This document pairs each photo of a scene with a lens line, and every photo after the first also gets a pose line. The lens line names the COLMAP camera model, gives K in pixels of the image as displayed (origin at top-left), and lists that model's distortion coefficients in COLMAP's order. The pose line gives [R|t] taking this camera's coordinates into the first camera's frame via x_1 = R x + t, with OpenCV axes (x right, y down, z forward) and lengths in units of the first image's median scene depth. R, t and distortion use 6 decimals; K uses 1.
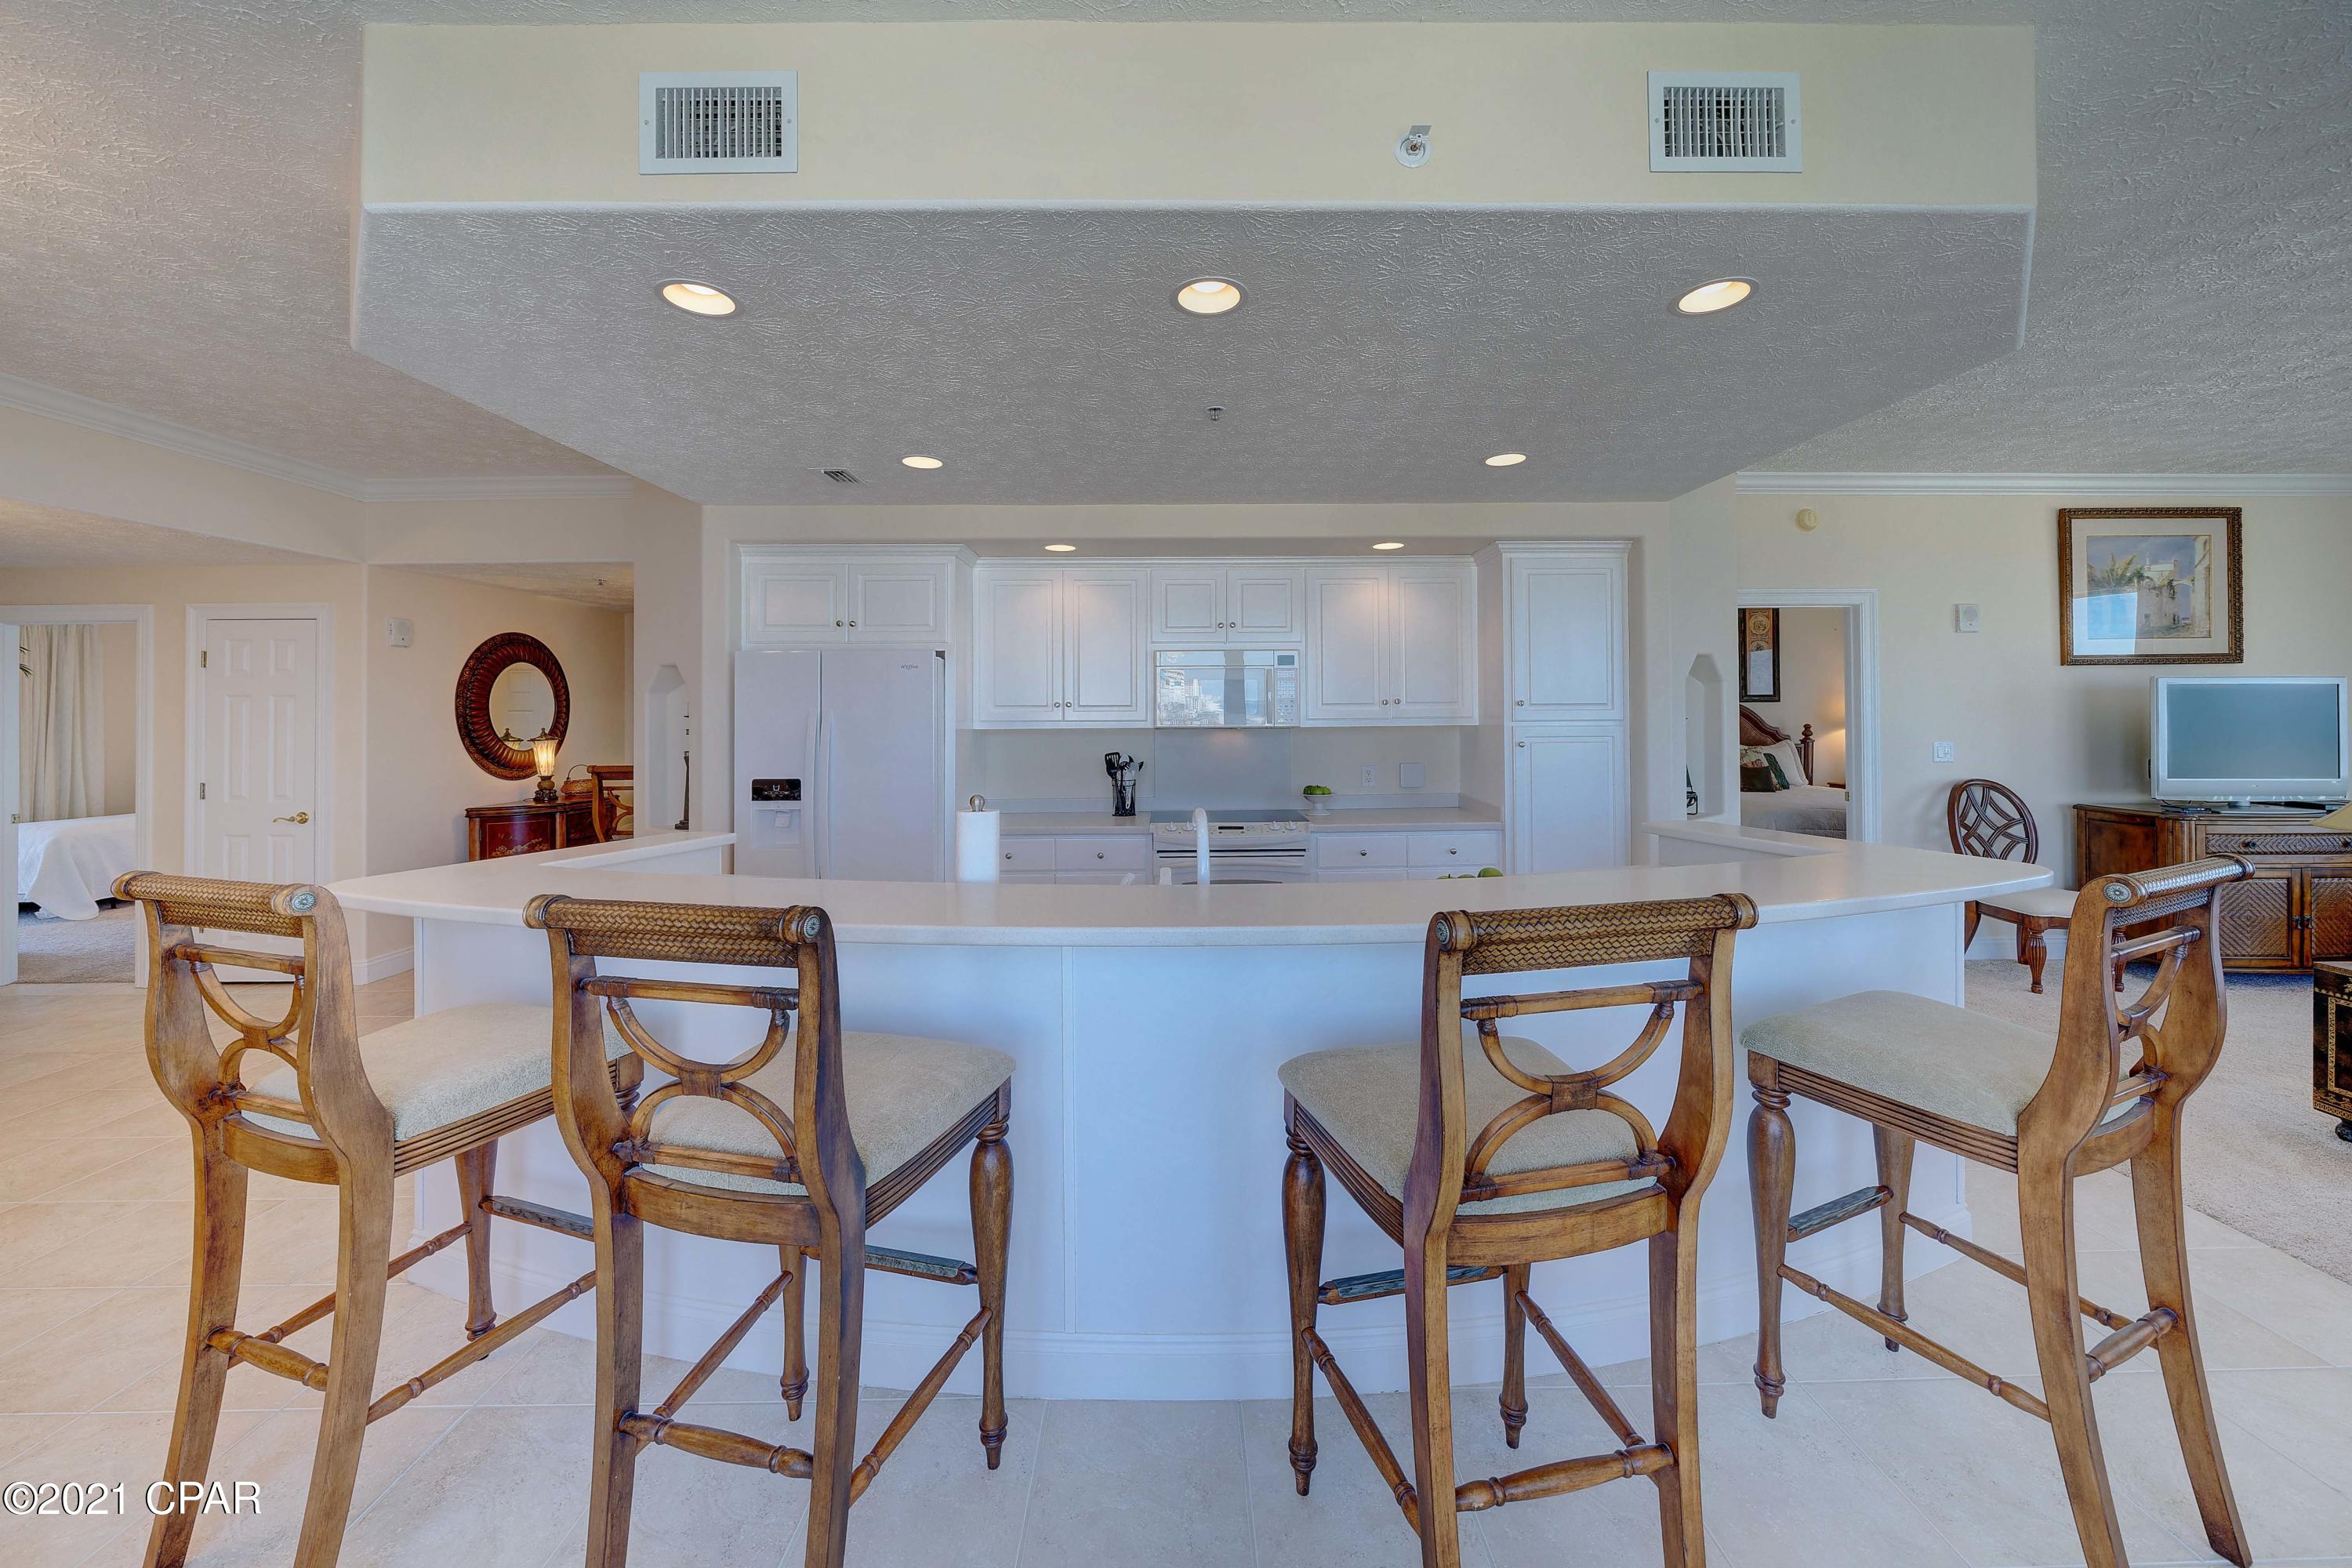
lens RADIAL K [[798.9, 0, 1171.7], [0, 798.9, 693.7], [0, 0, 1]] dist [-0.018614, -0.000037]
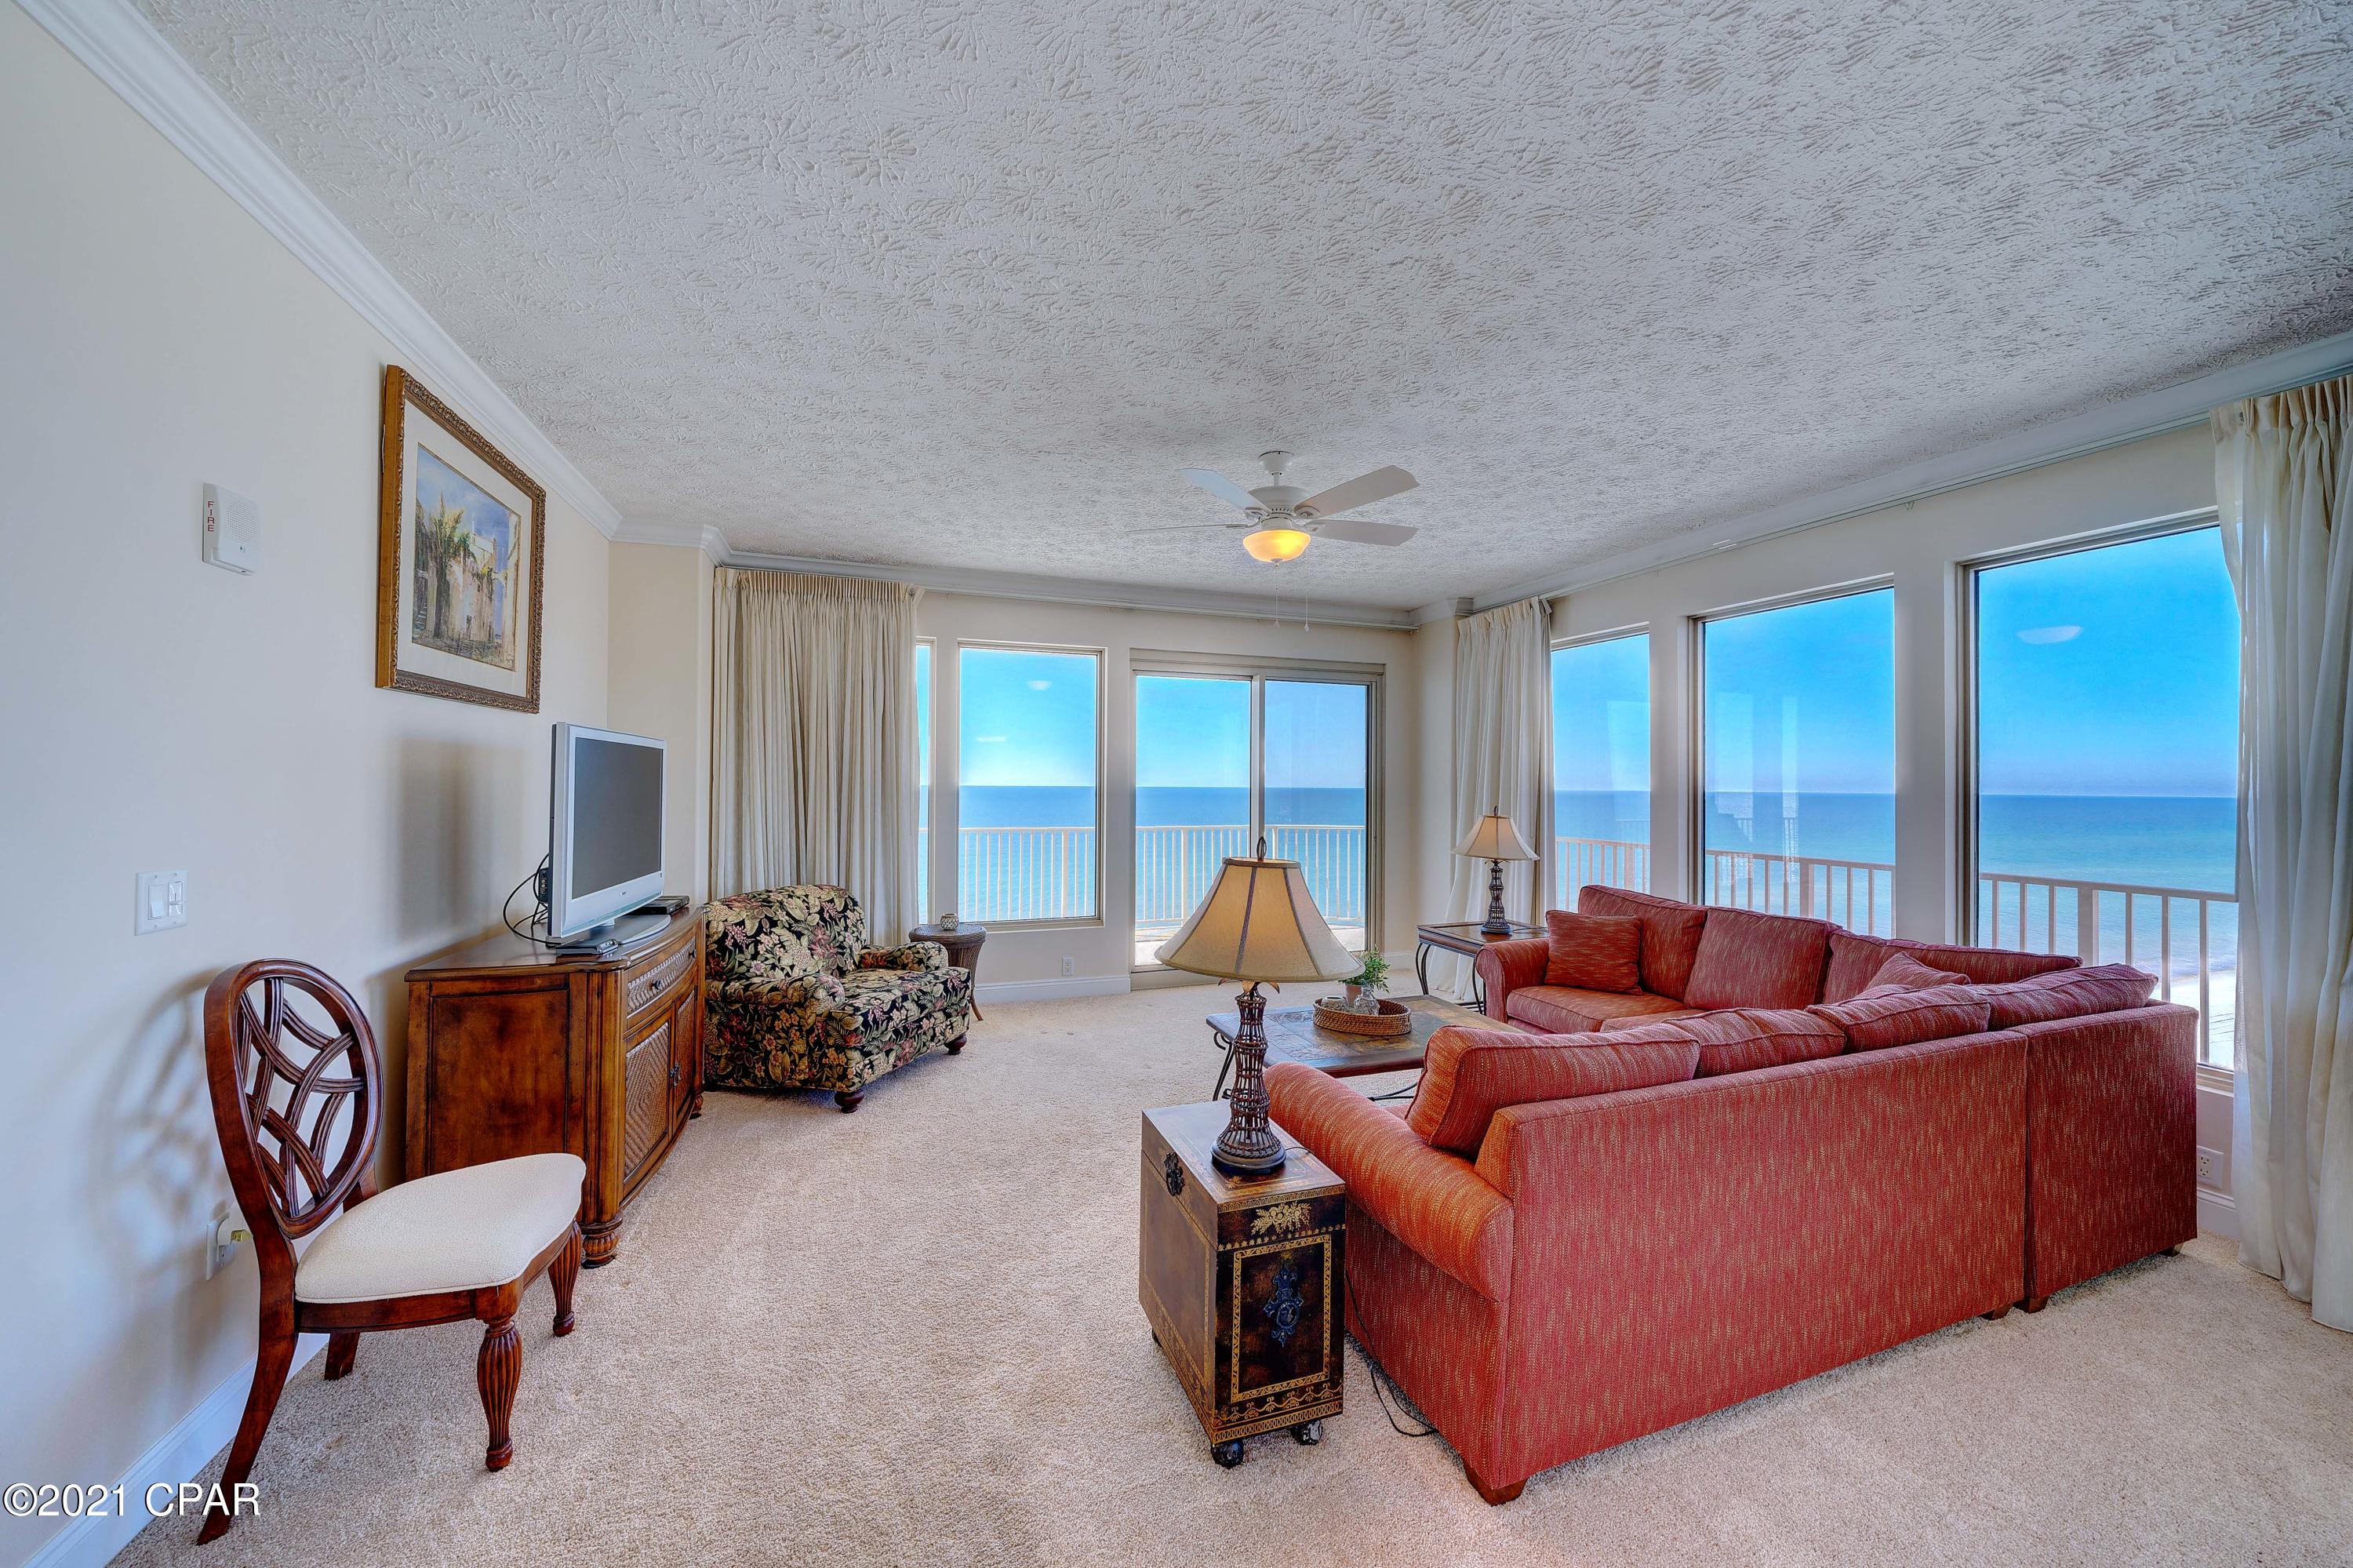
lens RADIAL K [[816.4, 0, 1151.2], [0, 816.4, 781.4], [0, 0, 1]] dist [-0.005575, -0.000066]
pose [[-0.317655, 0.004292, 0.948197, 0.552491], [-0.011932, 0.999892, -0.008524, 0.021590], [-0.948131, -0.014022, -0.317570, 0.754251]]
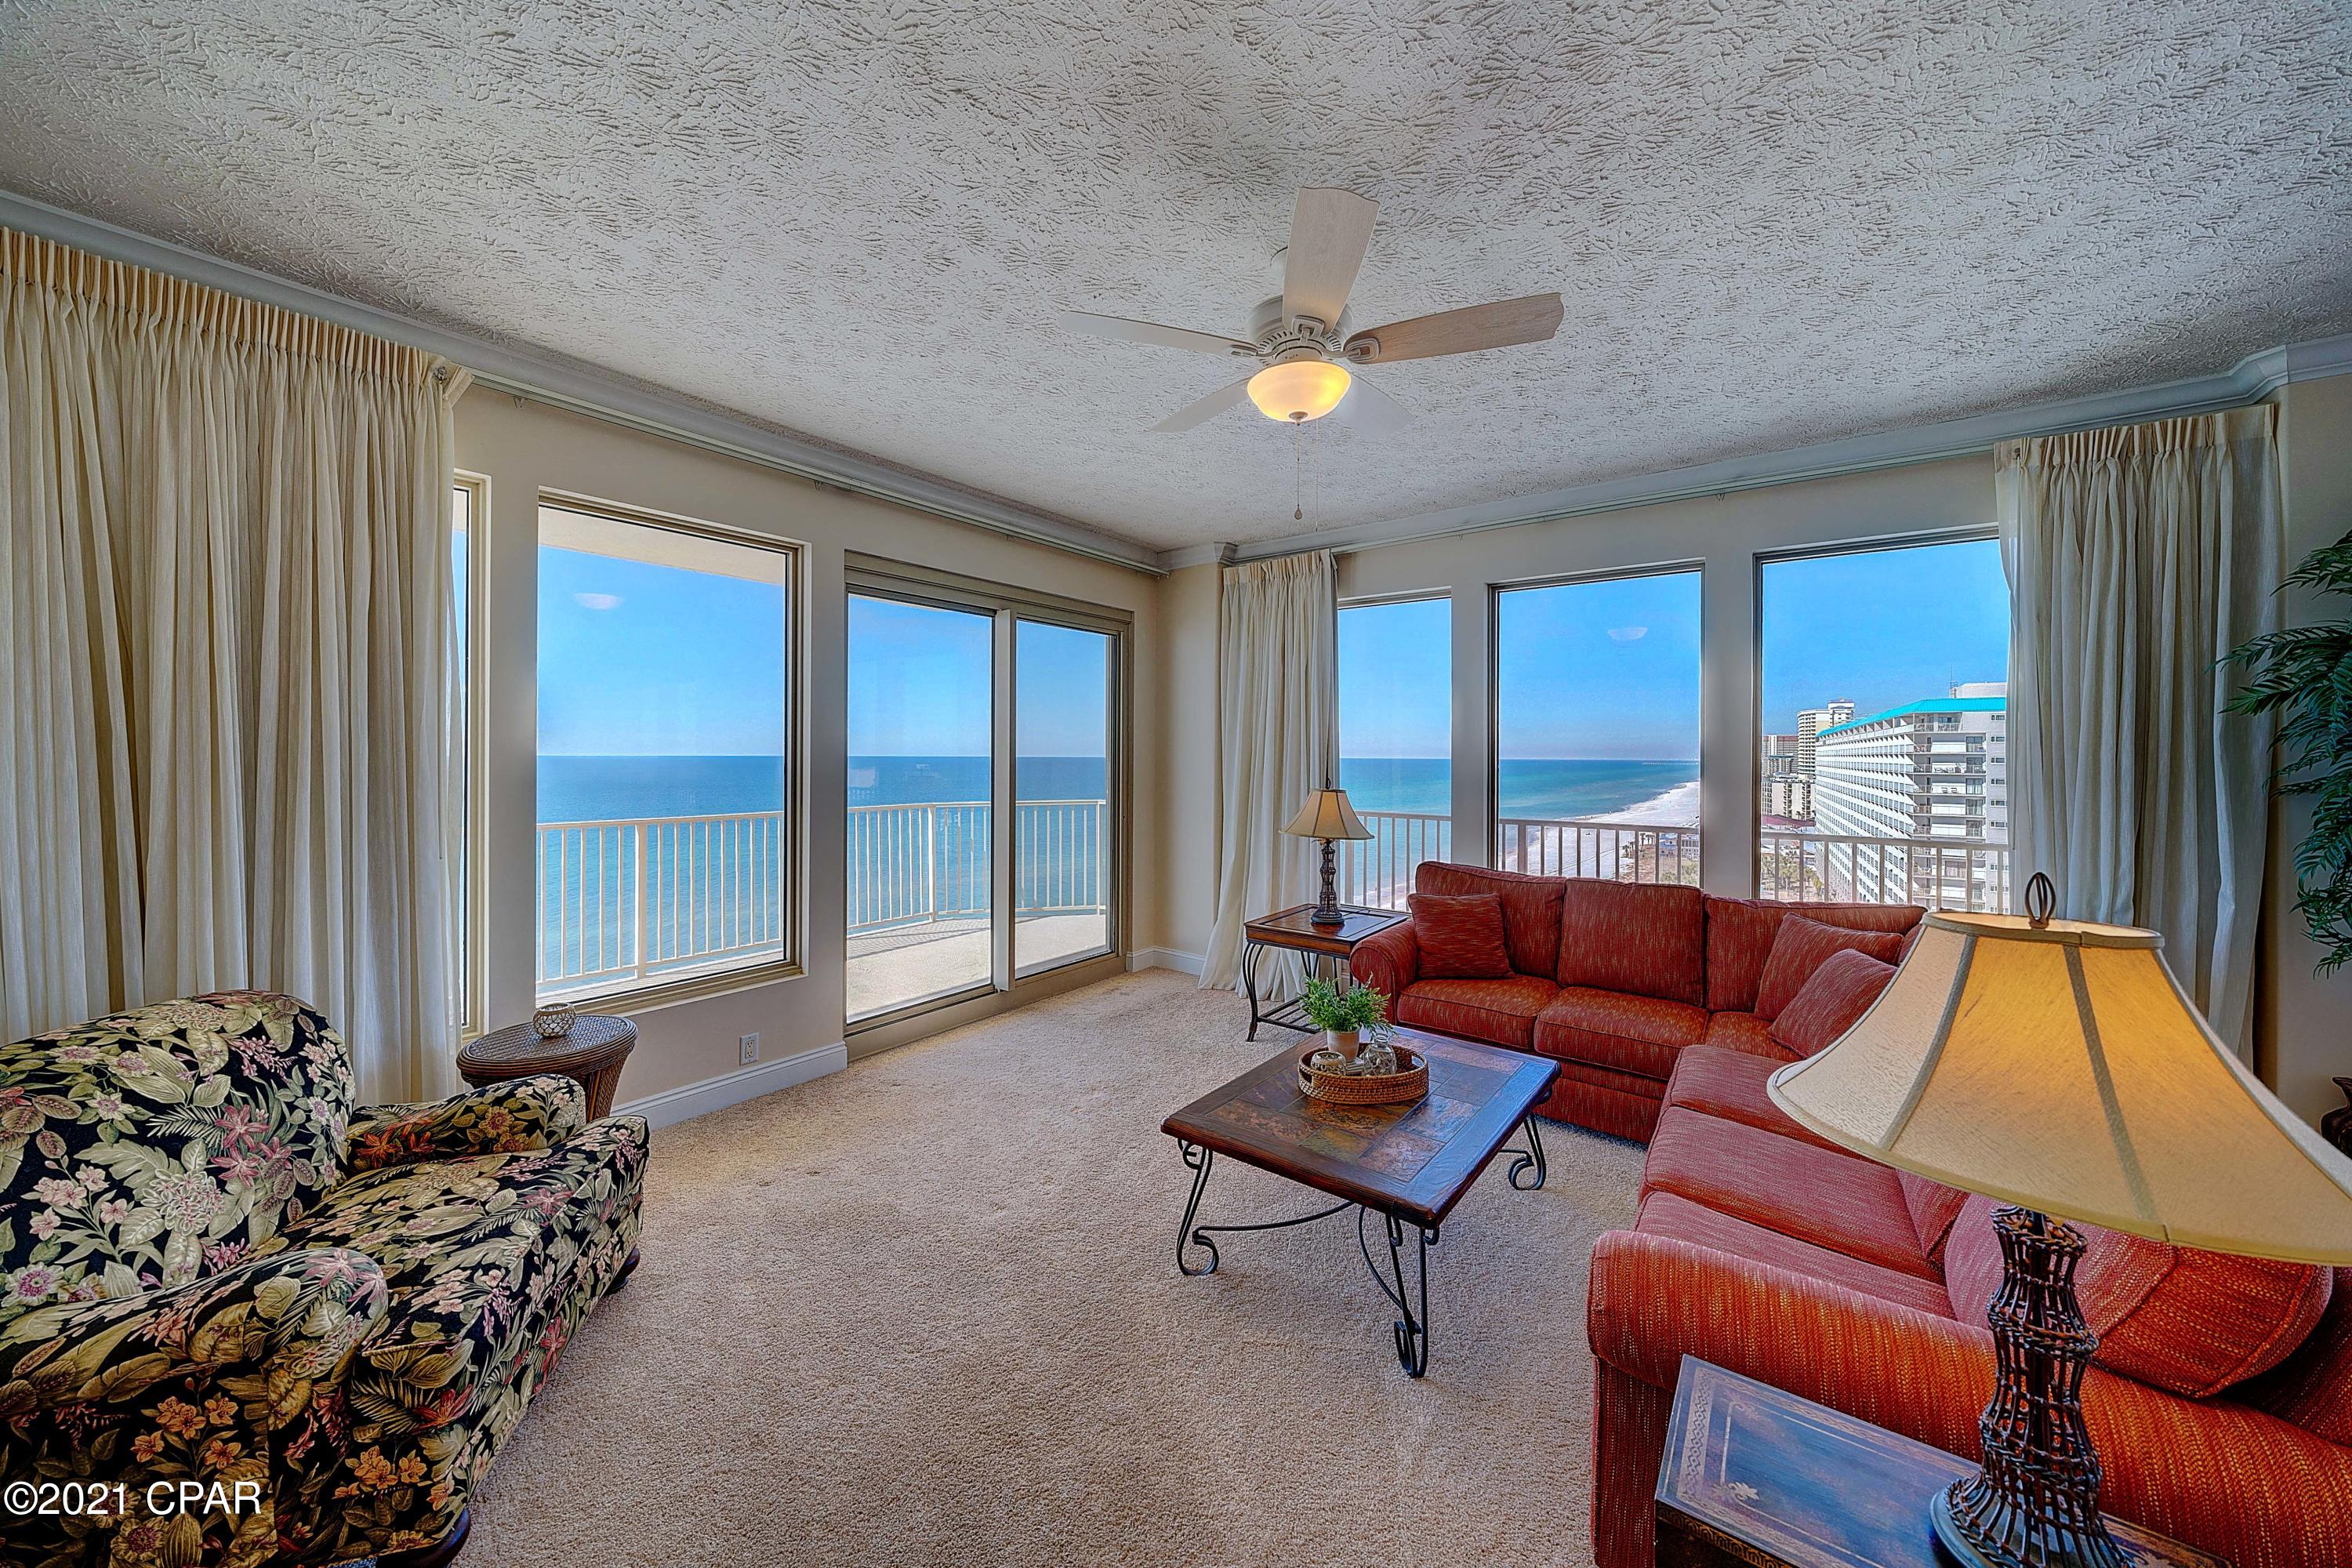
lens RADIAL K [[828.5, 0, 1162.4], [0, 828.5, 754.2], [0, 0, 1]] dist [-0.005406, -0.000009]
pose [[-0.788515, 0.000264, 0.615015, 1.012106], [-0.005517, 0.999957, -0.007503, 0.019627], [-0.614991, -0.009309, -0.788479, 0.861689]]
